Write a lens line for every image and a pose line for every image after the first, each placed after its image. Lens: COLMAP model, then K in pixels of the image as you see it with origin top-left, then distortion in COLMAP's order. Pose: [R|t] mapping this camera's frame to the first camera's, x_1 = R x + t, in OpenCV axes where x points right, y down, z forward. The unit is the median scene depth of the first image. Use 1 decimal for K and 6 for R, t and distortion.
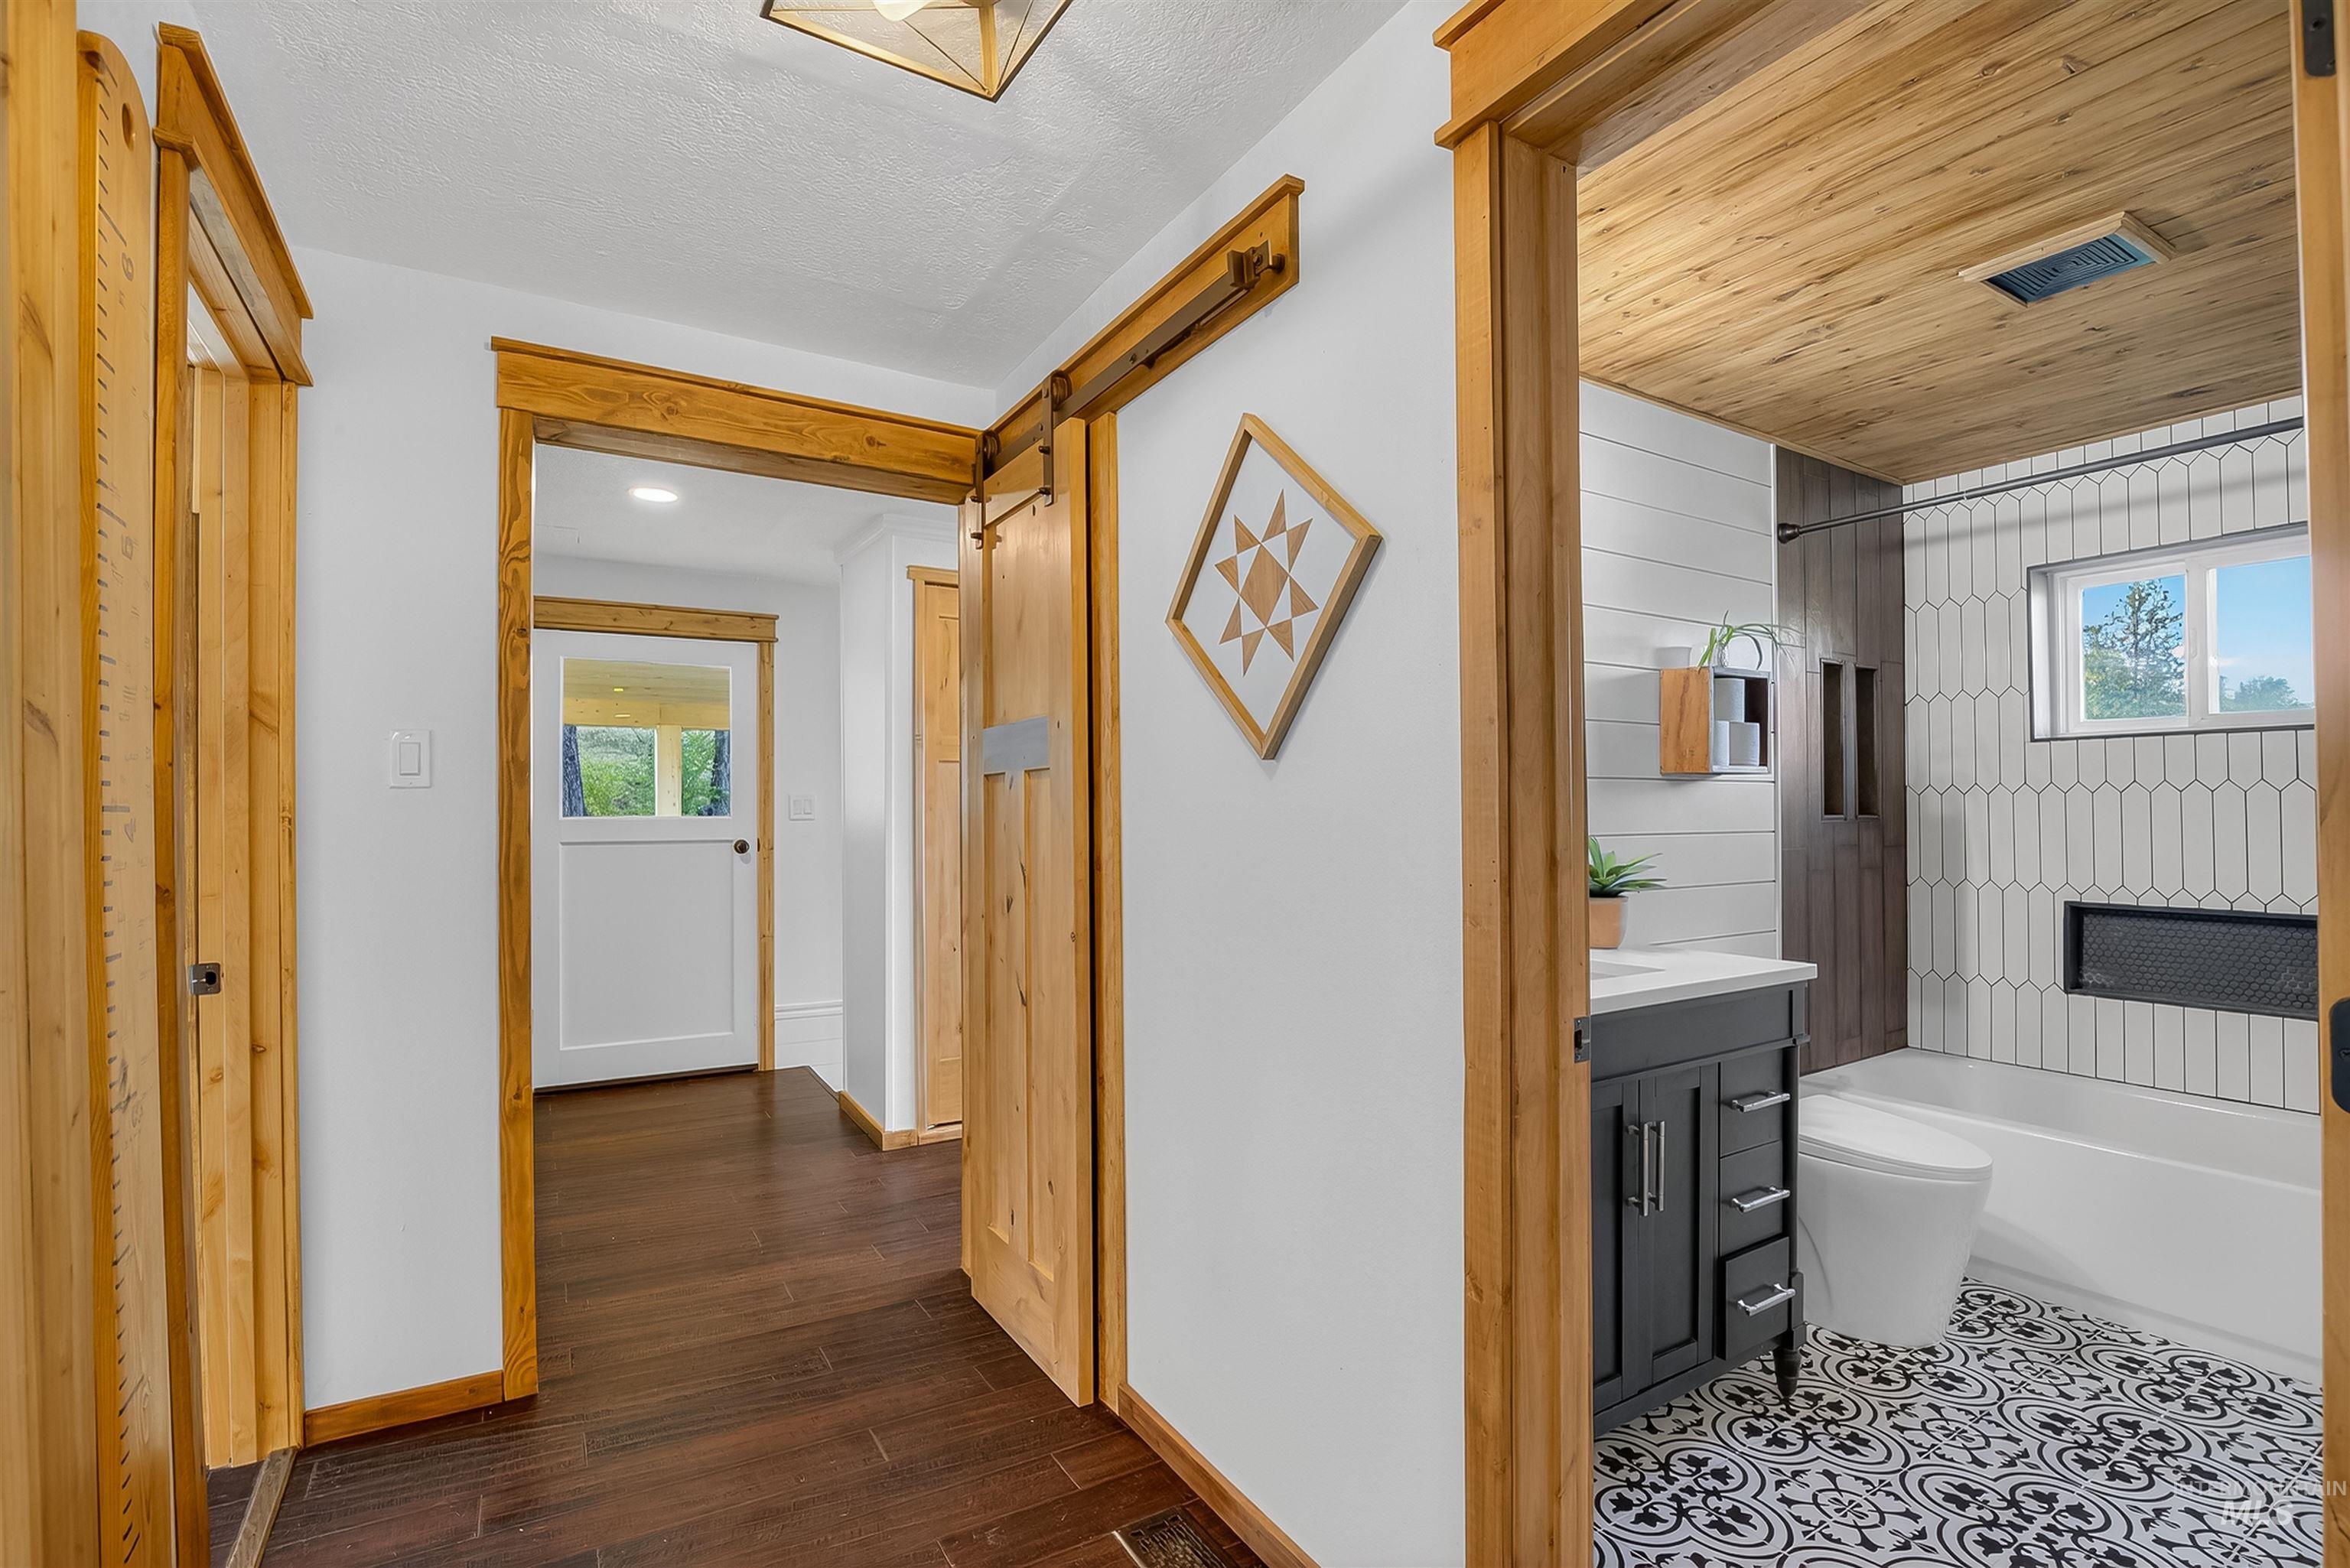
lens RADIAL K [[1083.9, 0, 1189.9], [0, 1083.9, 796.8], [0, 0, 1]] dist [-0.027630, 0.003519]
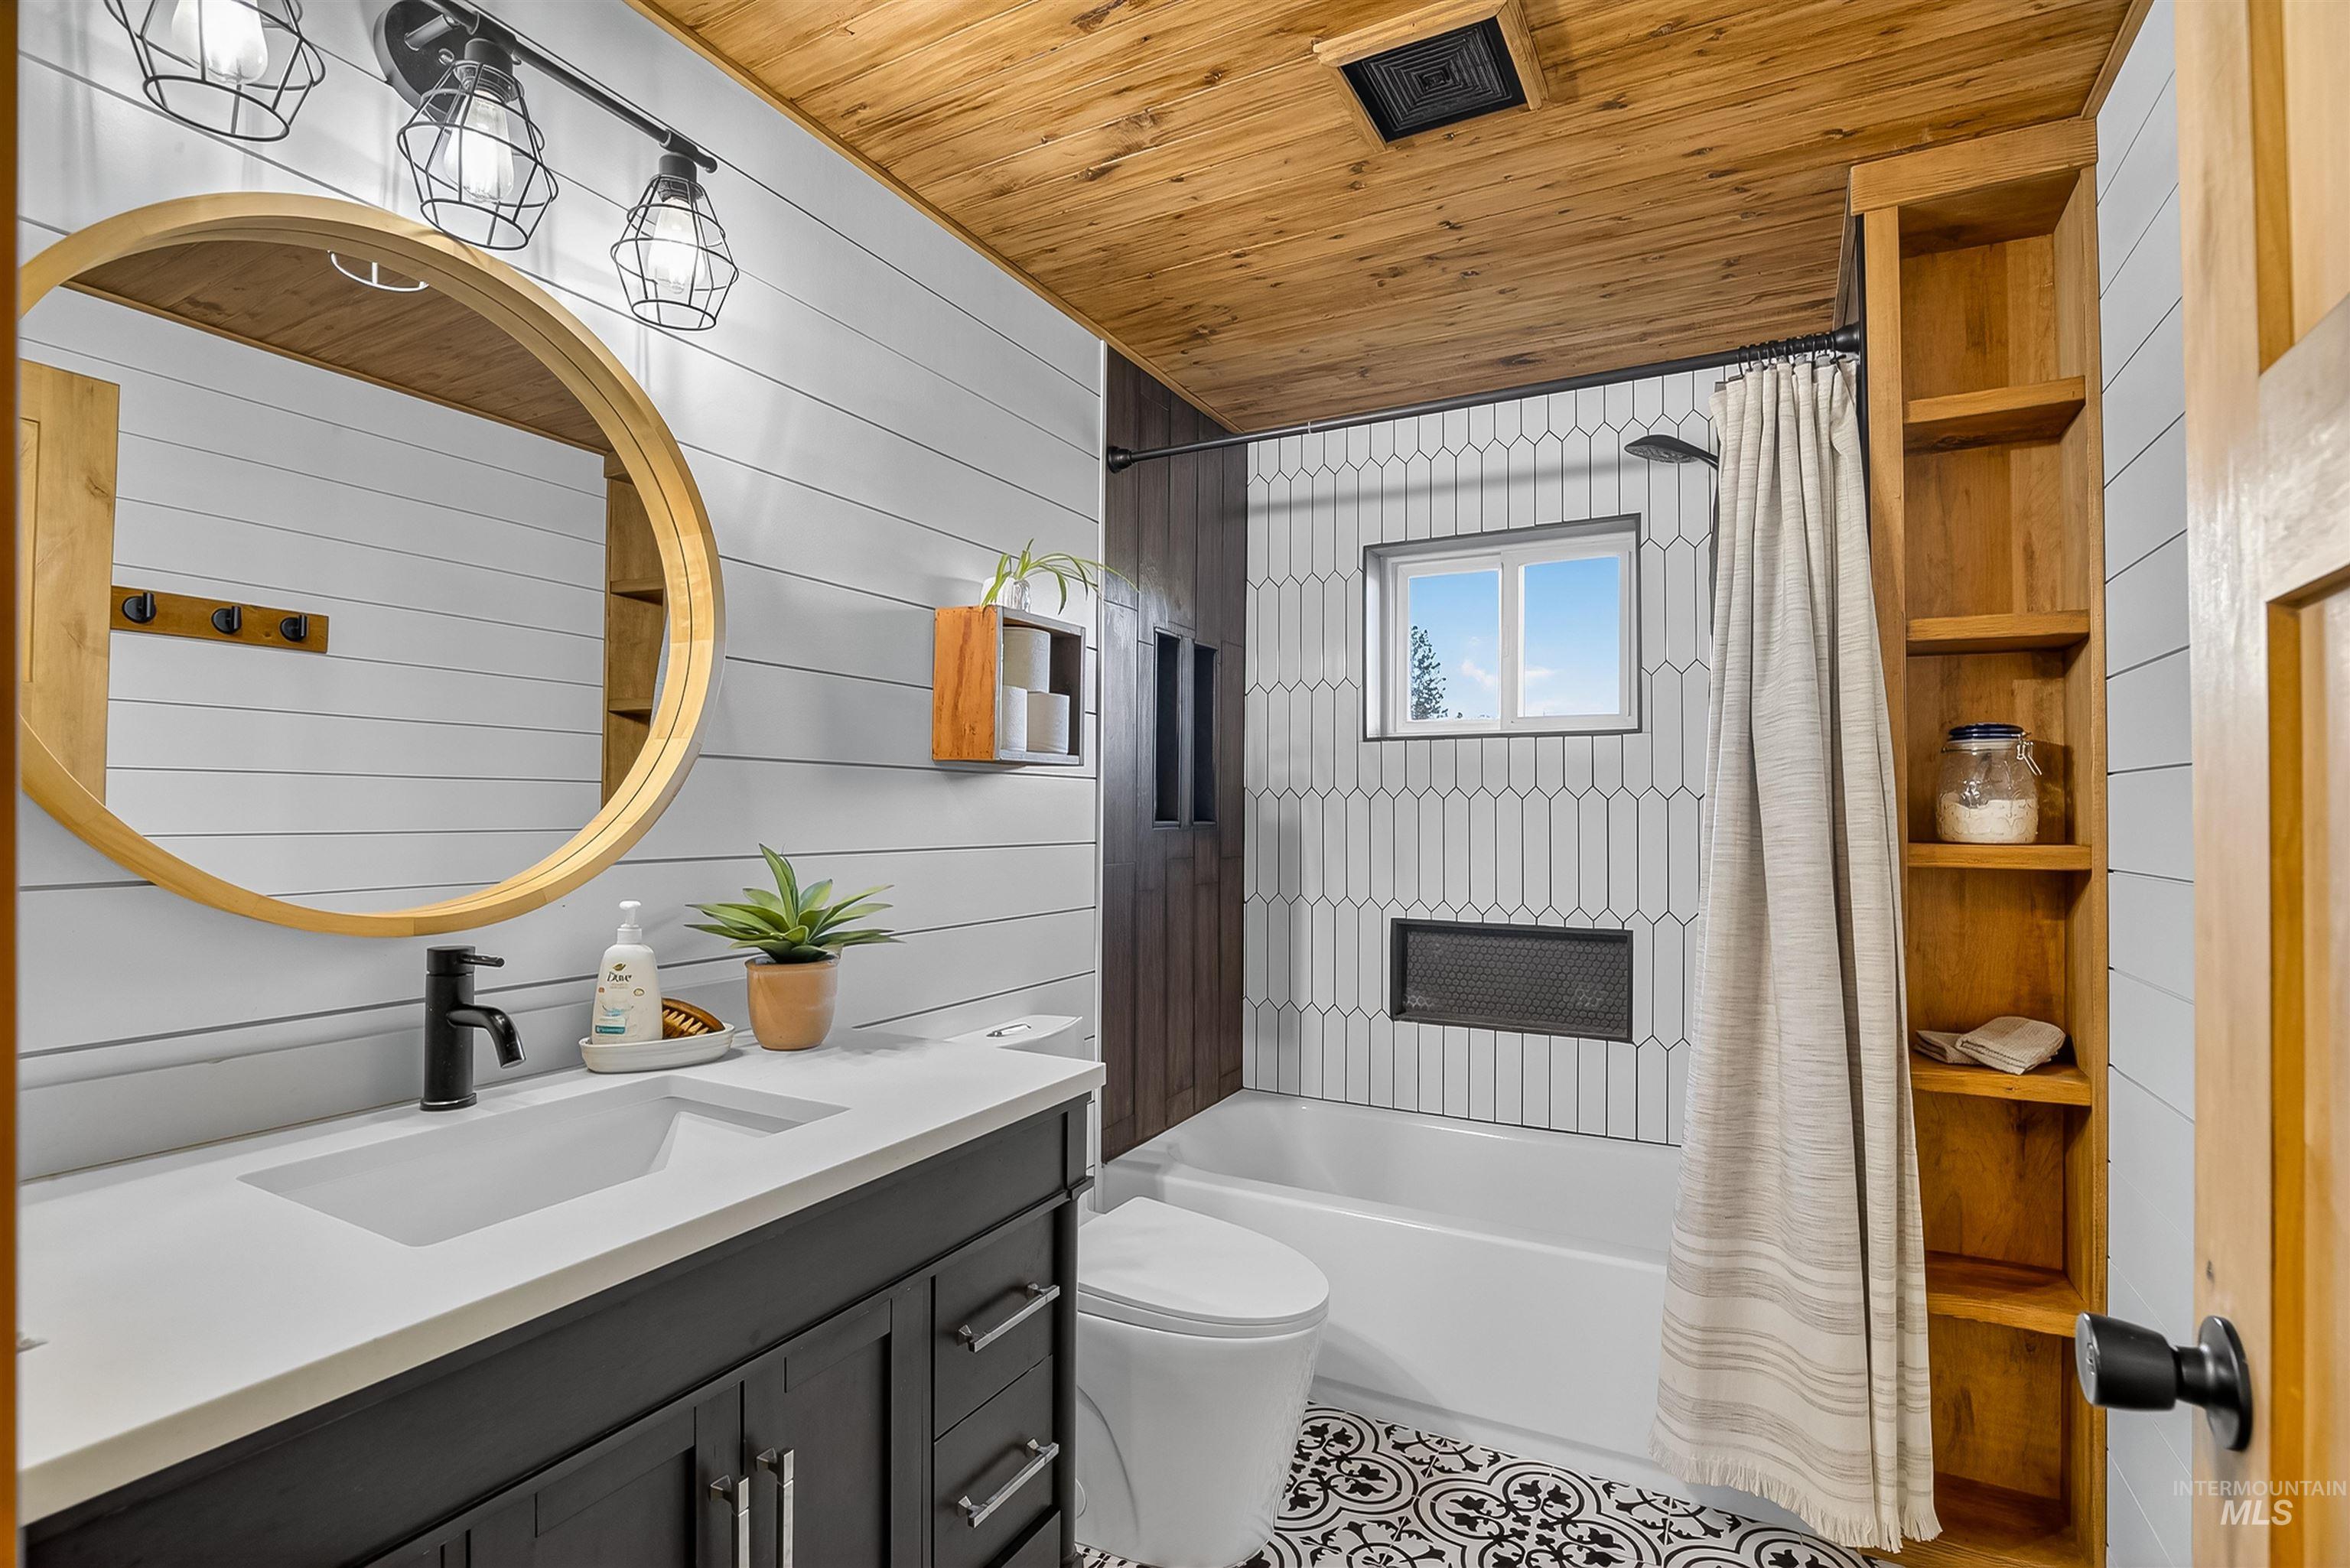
lens RADIAL K [[1083.9, 0, 1175.4], [0, 1083.9, 790.4], [0, 0, 1]] dist [-0.027630, 0.003519]
pose [[0.869719, 0.018665, 0.493194, 0.221635], [-0.016526, 0.999826, -0.008695, 0.000527], [-0.493270, -0.000588, 0.869876, 0.313053]]
